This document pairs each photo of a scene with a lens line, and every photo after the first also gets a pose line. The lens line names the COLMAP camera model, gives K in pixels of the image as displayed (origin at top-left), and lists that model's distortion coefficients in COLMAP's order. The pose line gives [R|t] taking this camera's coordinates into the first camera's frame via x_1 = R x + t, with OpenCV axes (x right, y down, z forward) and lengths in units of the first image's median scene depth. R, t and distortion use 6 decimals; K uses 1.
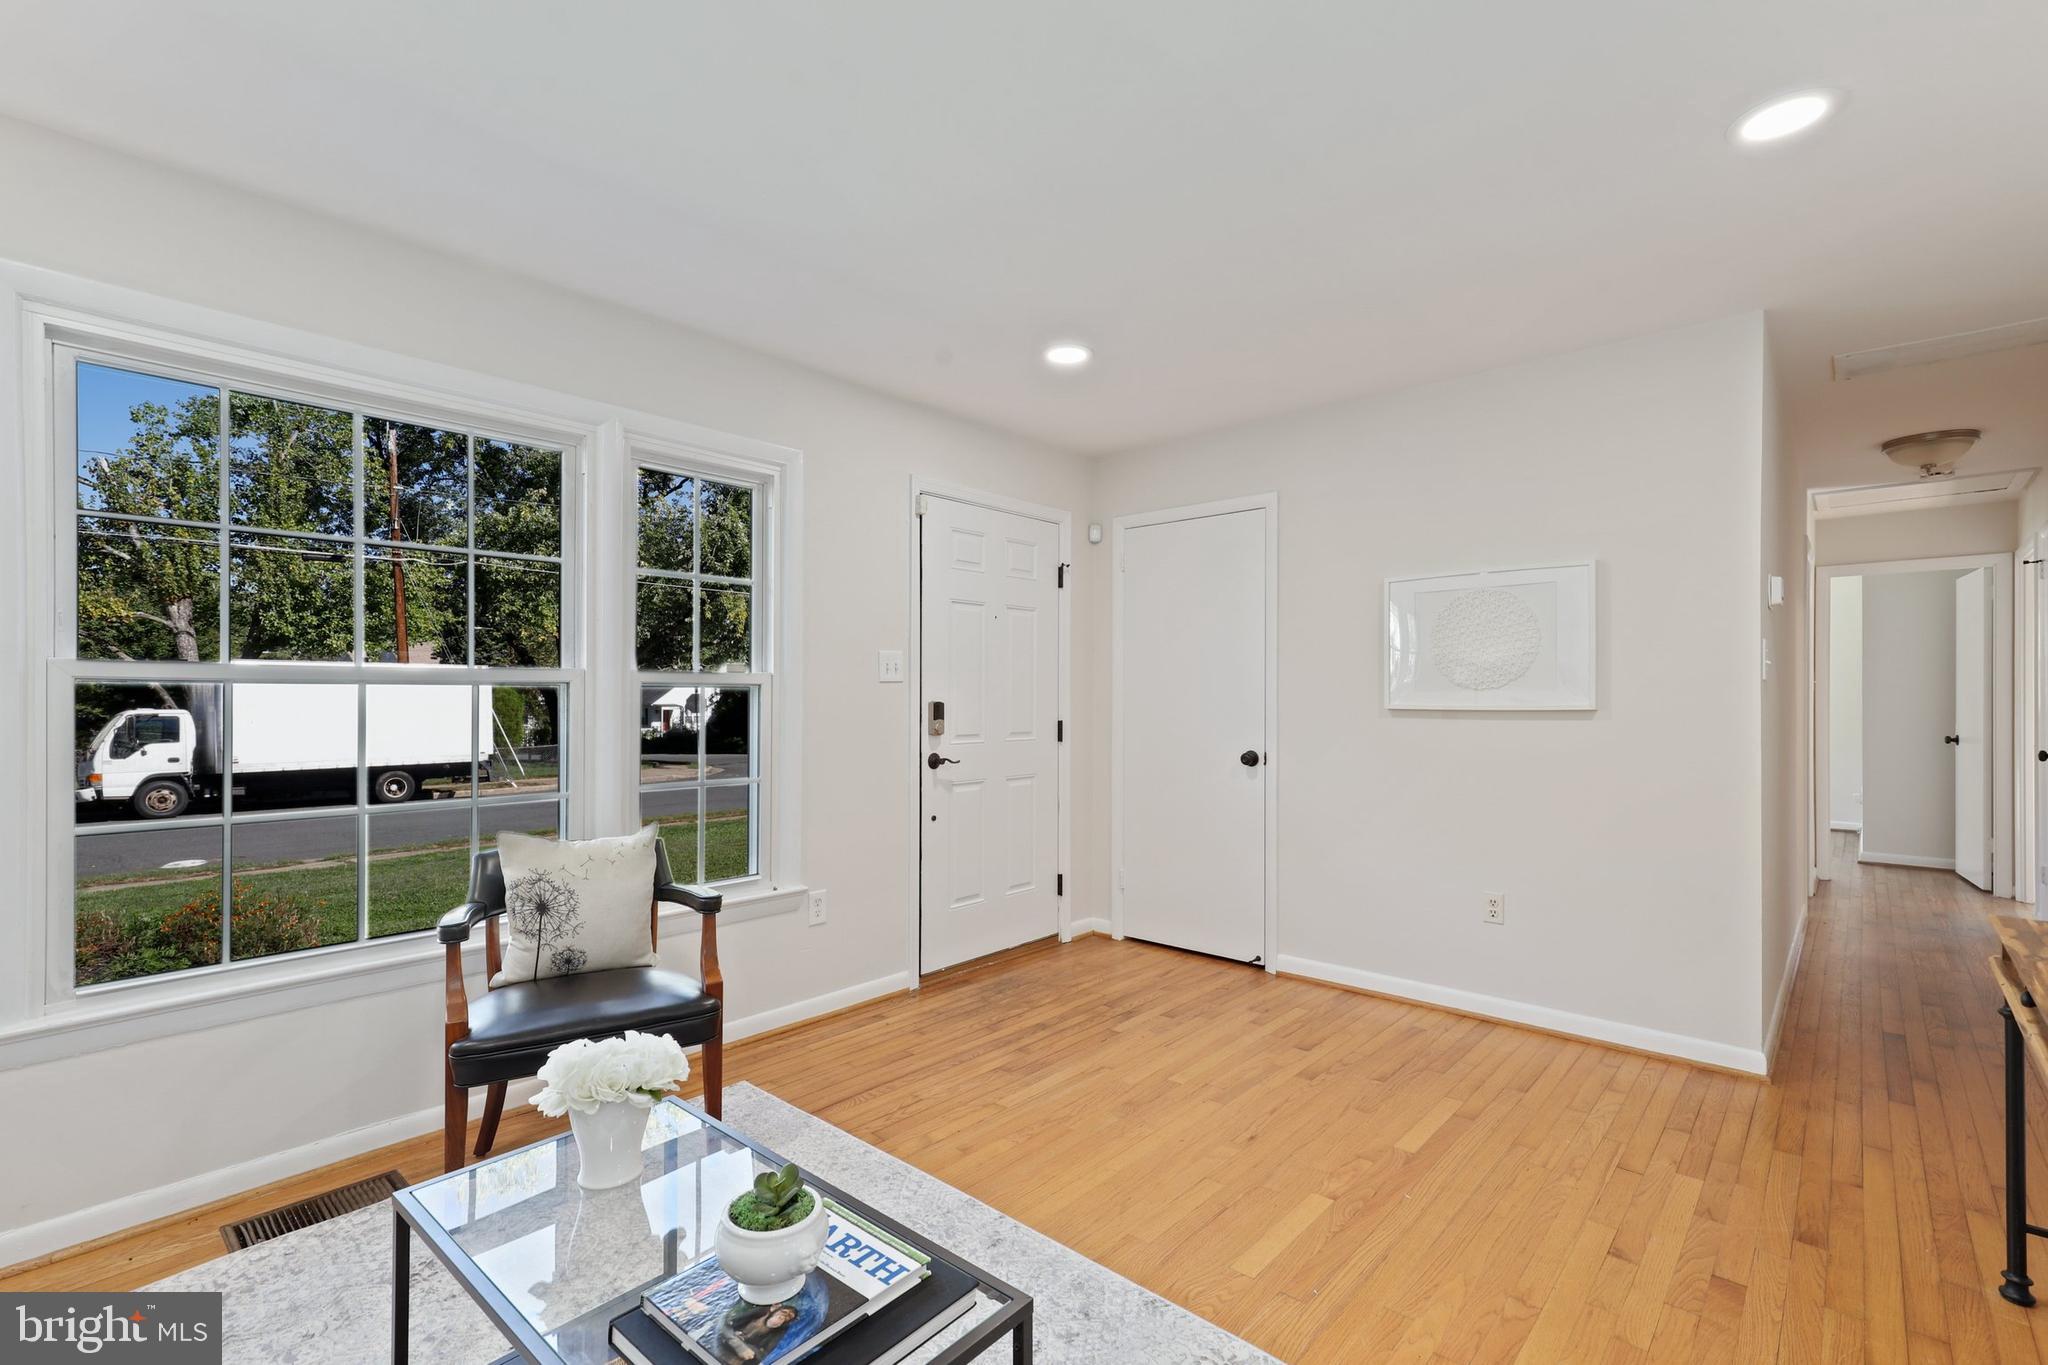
lens RADIAL K [[934.3, 0, 1028.0], [0, 934.3, 688.3], [0, 0, 1]] dist [-0.000268, -0.000499]
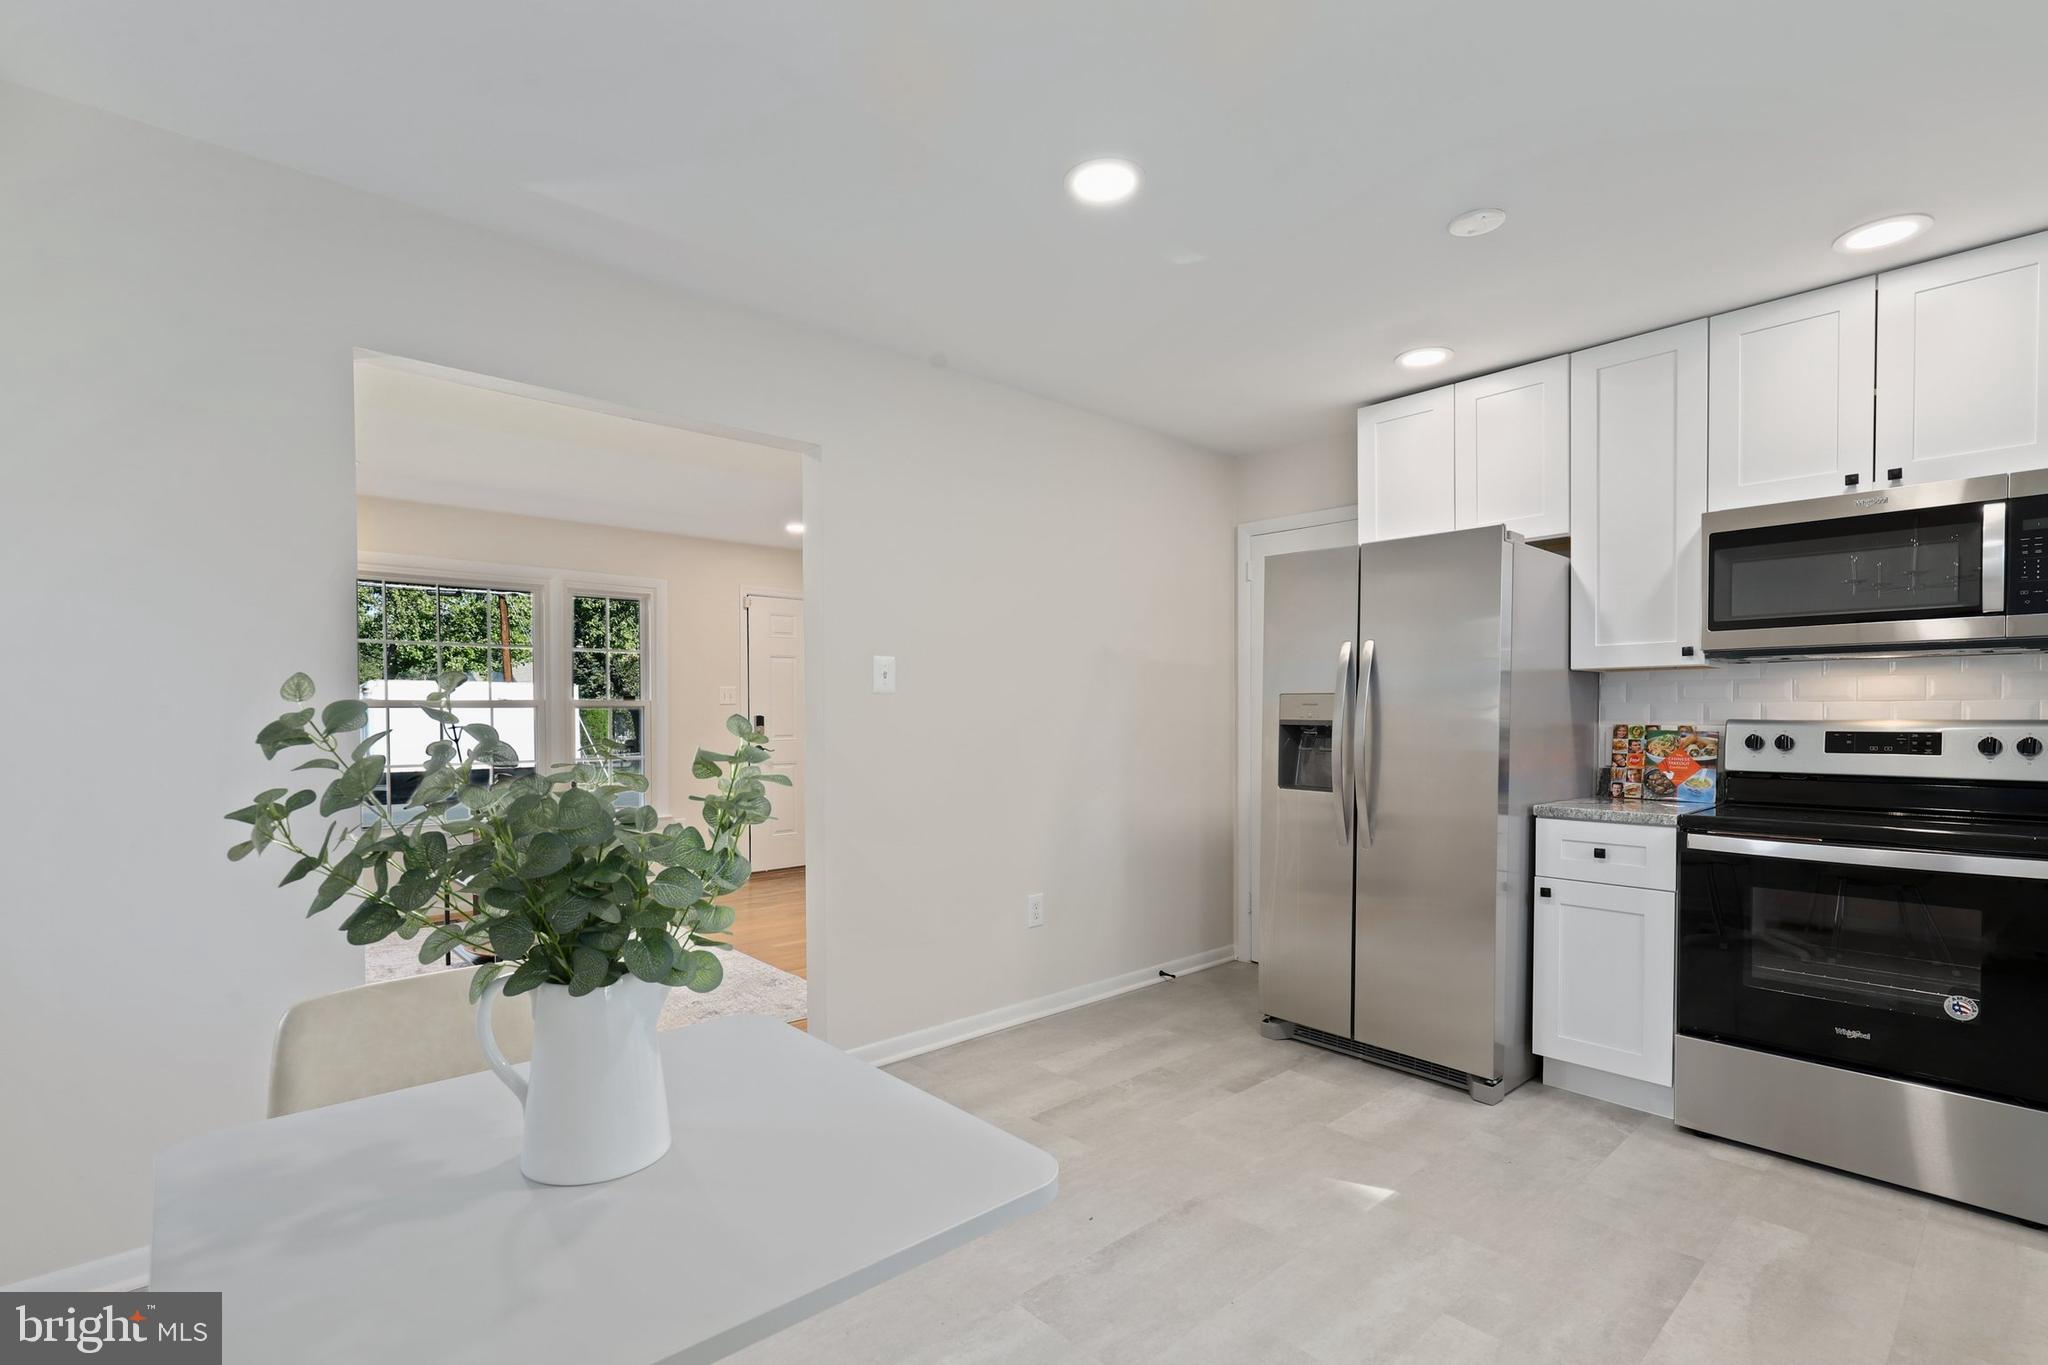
lens RADIAL K [[934.3, 0, 1003.7], [0, 934.3, 732.8], [0, 0, 1]] dist [-0.000268, -0.000499]
pose [[0.993718, 0.005425, -0.111780, 0.093056], [-0.001790, 0.999467, 0.032597, -0.001876], [0.111897, -0.032192, 0.993198, -0.113940]]
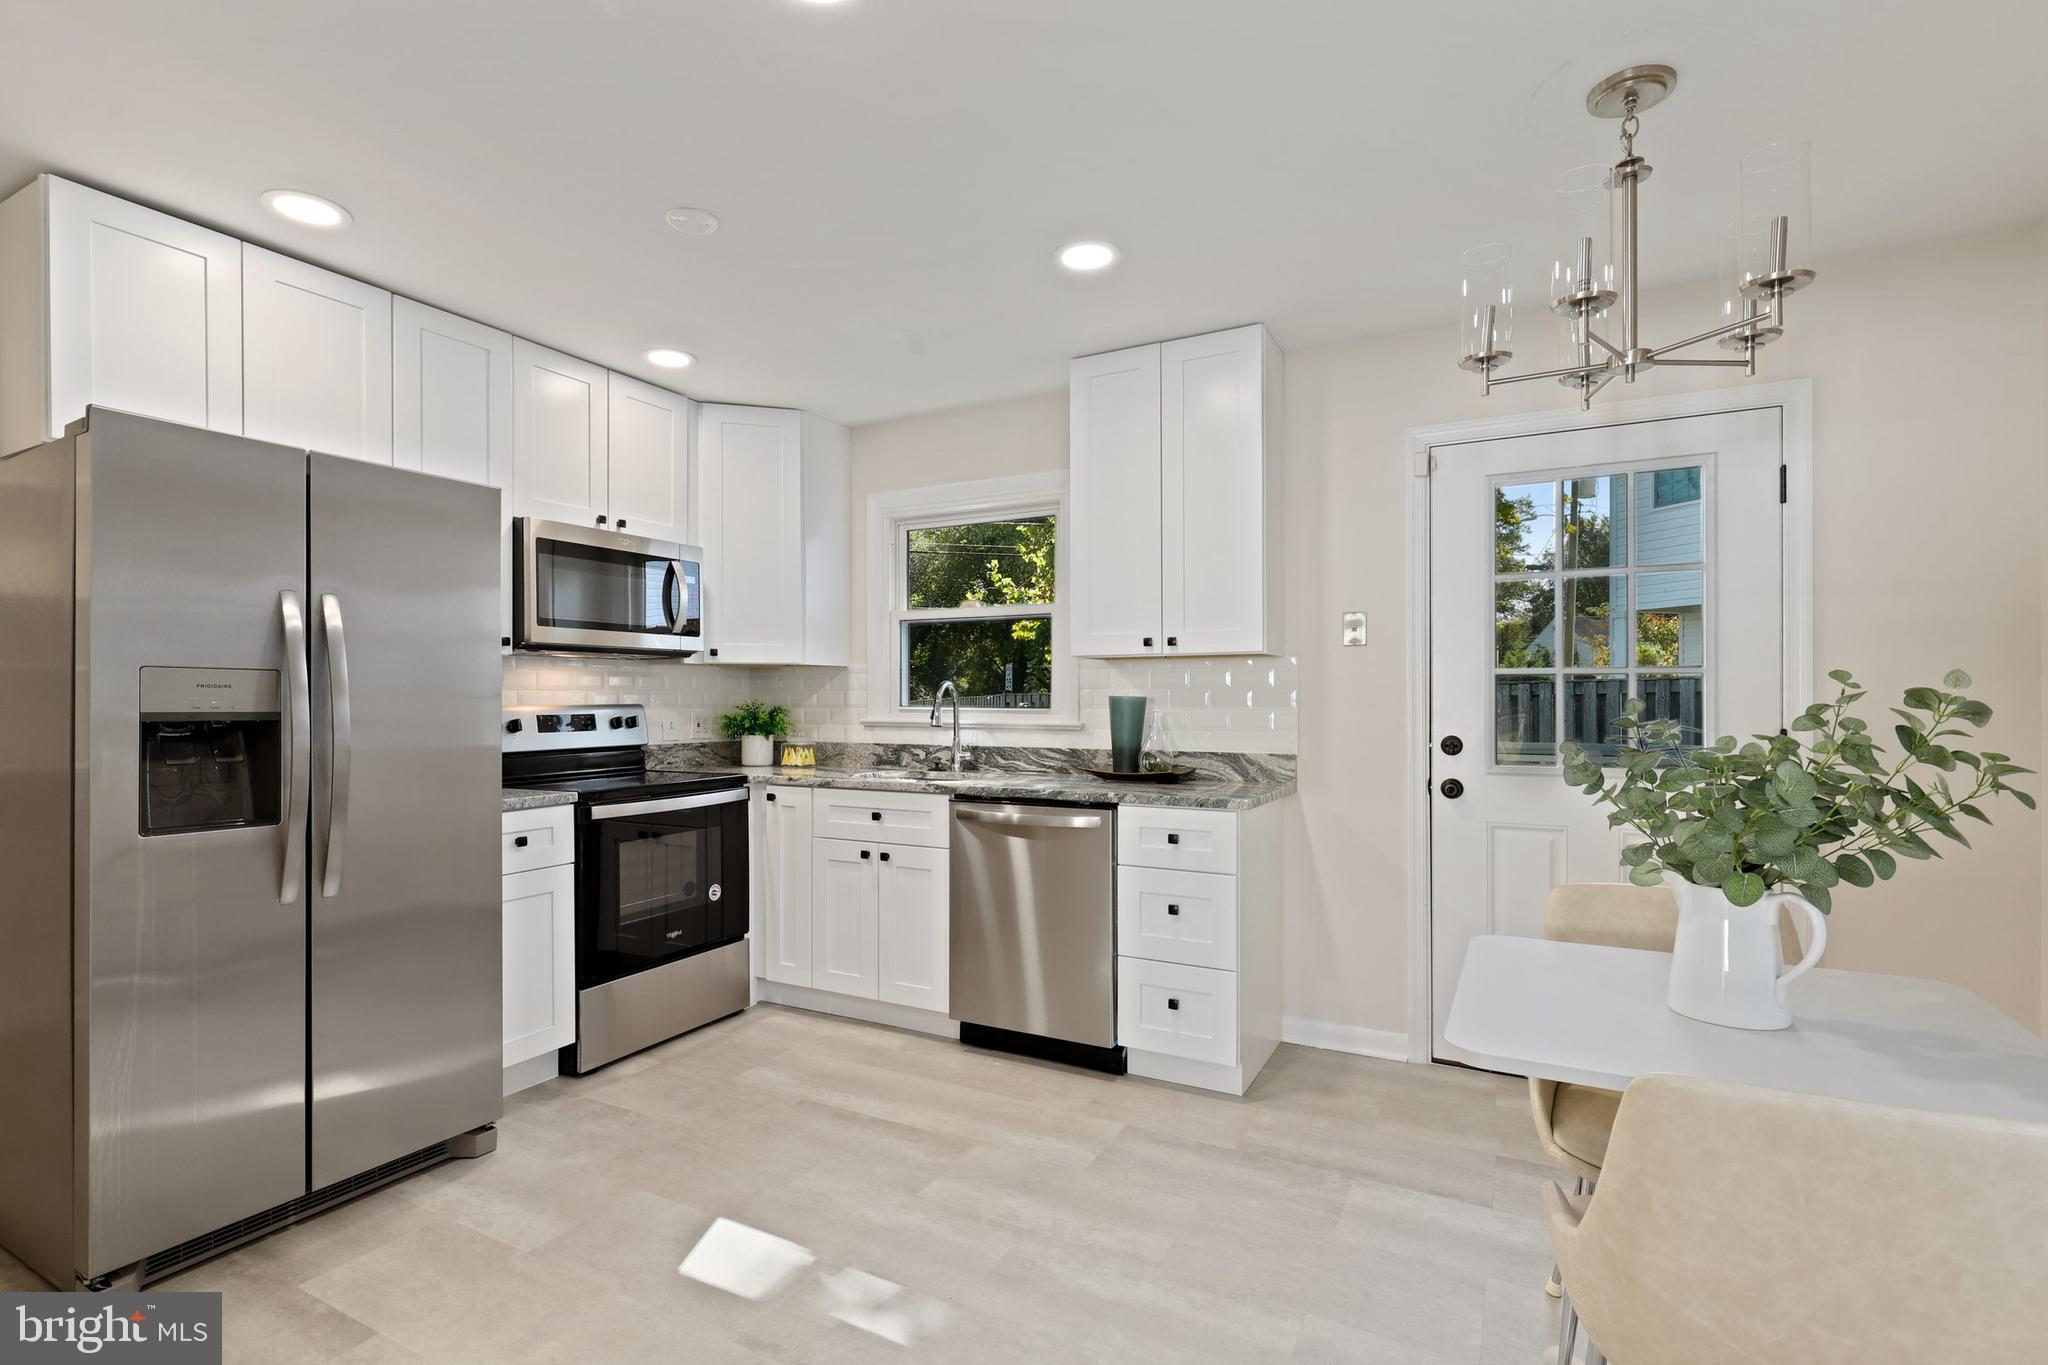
lens RADIAL K [[934.3, 0, 1029.3], [0, 934.3, 691.3], [0, 0, 1]] dist [-0.000268, -0.000499]
pose [[-0.224375, 0.010051, 0.974451, -0.204815], [-0.007341, 0.999901, -0.012004, 0.002878], [-0.974475, -0.009846, -0.224279, 0.287742]]
